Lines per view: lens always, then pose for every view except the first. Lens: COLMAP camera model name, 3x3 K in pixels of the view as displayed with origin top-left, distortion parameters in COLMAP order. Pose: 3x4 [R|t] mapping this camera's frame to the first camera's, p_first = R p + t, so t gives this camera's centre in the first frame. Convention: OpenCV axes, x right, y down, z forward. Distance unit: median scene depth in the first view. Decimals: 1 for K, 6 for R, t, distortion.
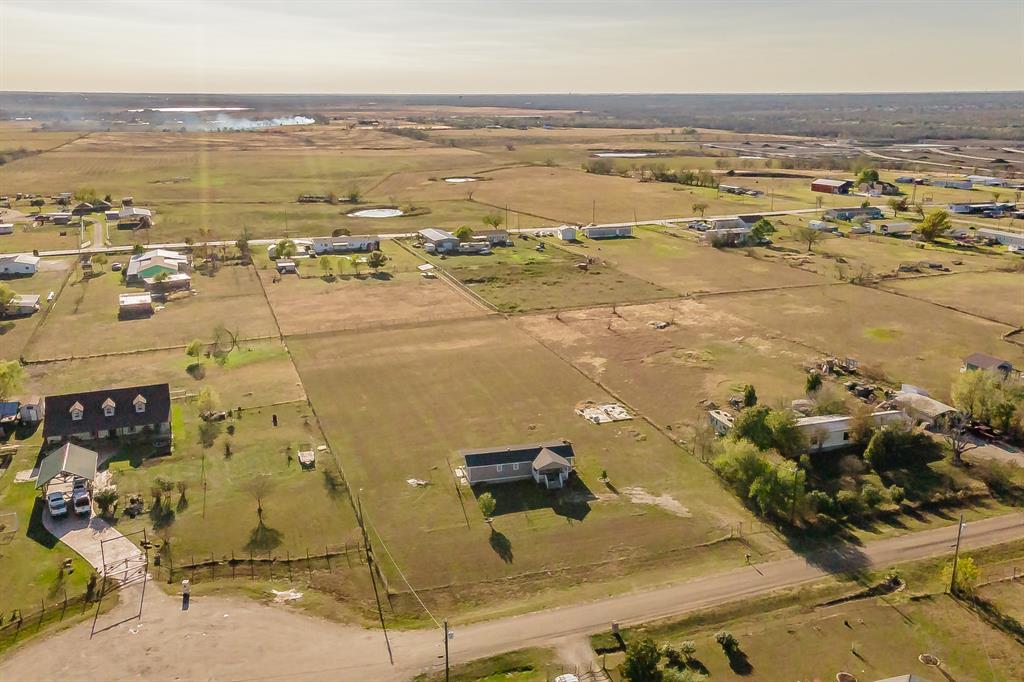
lens RADIAL K [[897.6, 0, 499.2], [0, 897.6, 339.7], [0, 0, 1]] dist [0.043902, -0.006865]
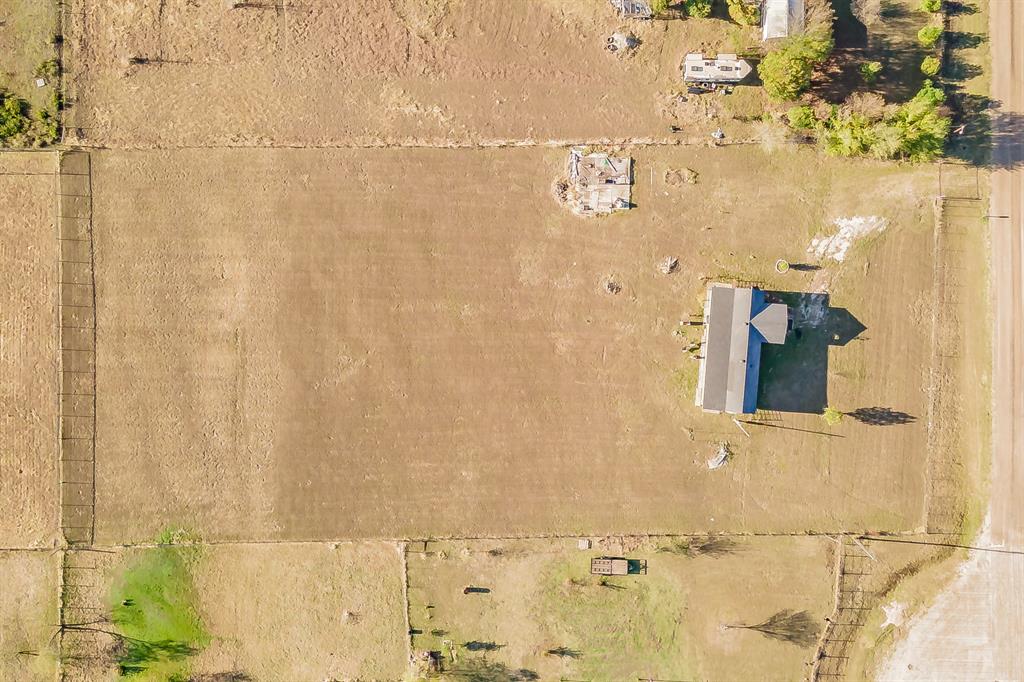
lens RADIAL K [[872.4, 0, 506.2], [0, 872.4, 341.4], [0, 0, 1]] dist [0.044642, -0.012521]
pose [[0.310082, -0.950206, 0.030950, -0.060457], [0.254874, 0.114449, 0.960177, -0.646199], [-0.915908, -0.289846, 0.277671, 0.827283]]
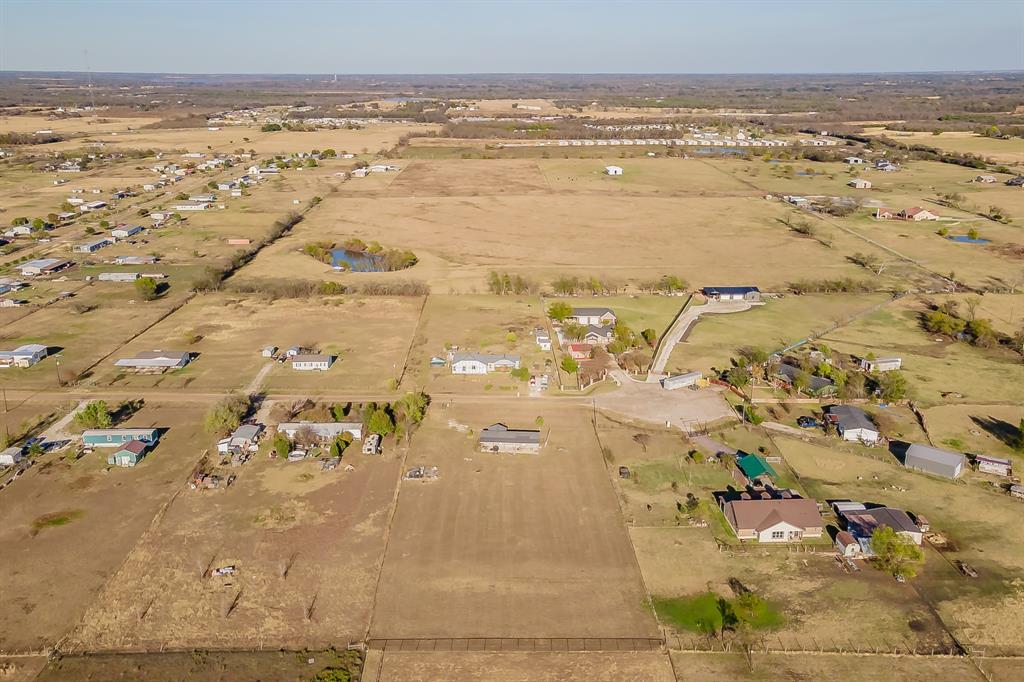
lens RADIAL K [[883.3, 0, 512.0], [0, 883.3, 341.0], [0, 0, 1]] dist [0.042834, -0.008238]
pose [[-0.955737, -0.084505, 0.281825, -0.405091], [0.080470, 0.846270, 0.526643, -0.840860], [-0.283004, 0.526010, -0.802011, 1.994321]]
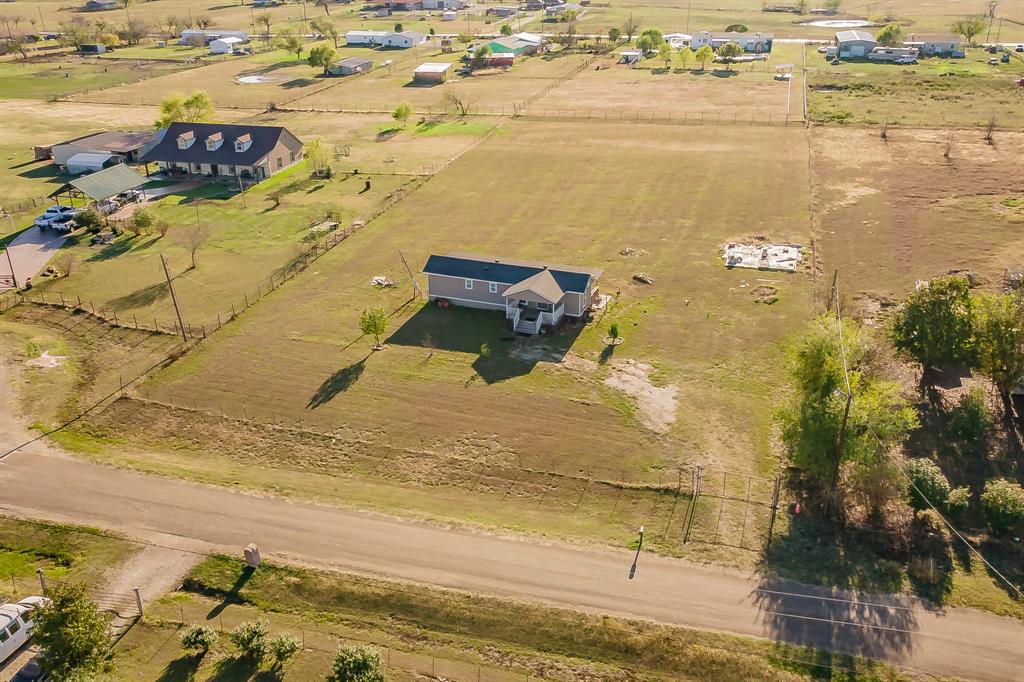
lens RADIAL K [[872.4, 0, 506.2], [0, 872.4, 341.4], [0, 0, 1]] dist [0.044642, -0.012521]
pose [[0.815794, 0.239206, -0.526555, 0.303190], [-0.147410, 0.966387, 0.210632, 0.038312], [0.559241, -0.094213, 0.823634, 0.407455]]
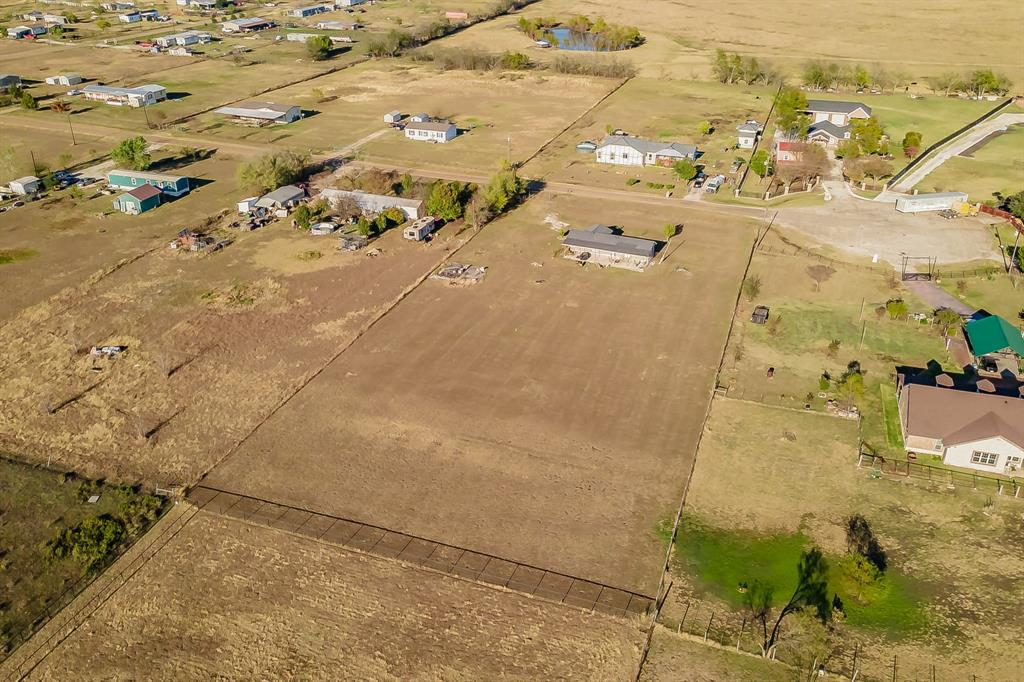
lens RADIAL K [[881.9, 0, 504.1], [0, 881.9, 340.8], [0, 0, 1]] dist [0.041822, 0.004609]
pose [[-0.786871, -0.277150, 0.551382, -0.494680], [0.172112, 0.759469, 0.627363, -0.480282], [-0.592631, 0.588553, -0.549903, 1.569228]]
